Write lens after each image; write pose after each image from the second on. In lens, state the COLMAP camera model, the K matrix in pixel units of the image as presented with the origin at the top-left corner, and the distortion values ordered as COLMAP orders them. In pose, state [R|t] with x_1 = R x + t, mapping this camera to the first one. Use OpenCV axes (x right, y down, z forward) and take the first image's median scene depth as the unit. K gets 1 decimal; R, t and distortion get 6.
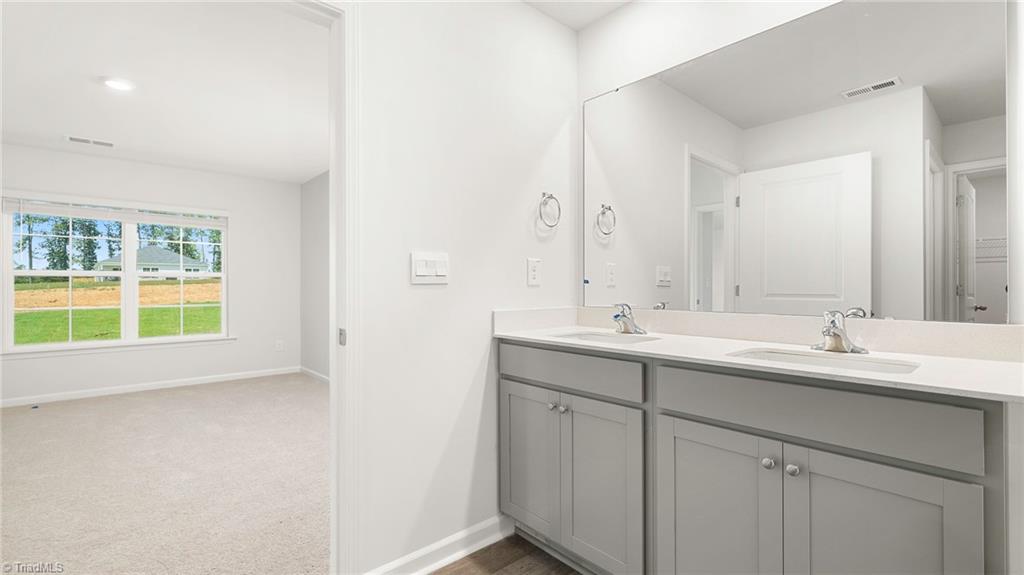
lens RADIAL K [[457.6, 0, 508.9], [0, 457.6, 291.3], [0, 0, 1]] dist [0.006848, -0.001438]
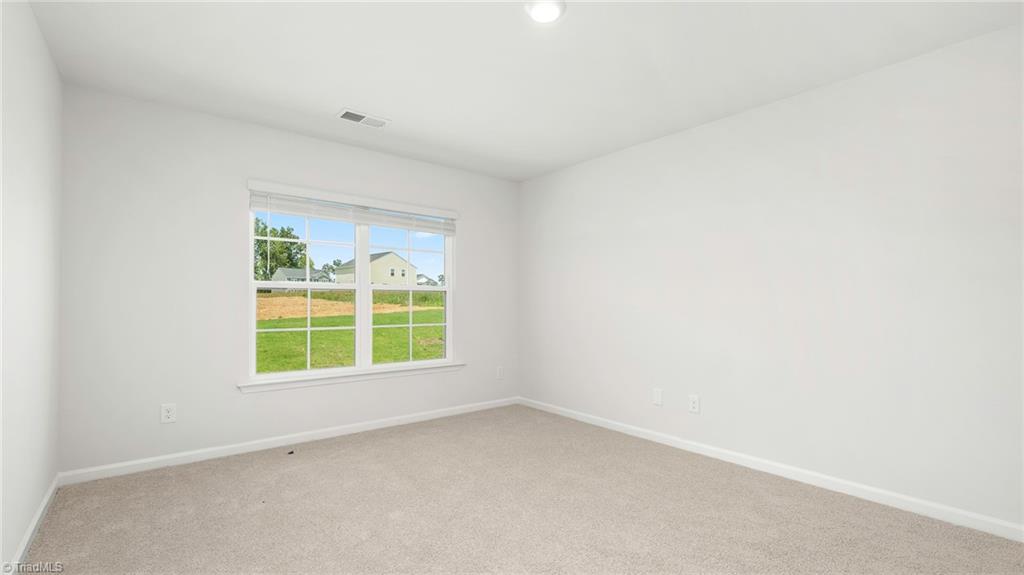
lens RADIAL K [[457.6, 0, 506.5], [0, 457.6, 303.6], [0, 0, 1]] dist [0.006848, -0.001438]
pose [[0.999443, 0.007145, -0.032591, -0.492780], [-0.007373, 0.999949, -0.006867, -0.004012], [0.032540, 0.007104, 0.999445, 0.170633]]
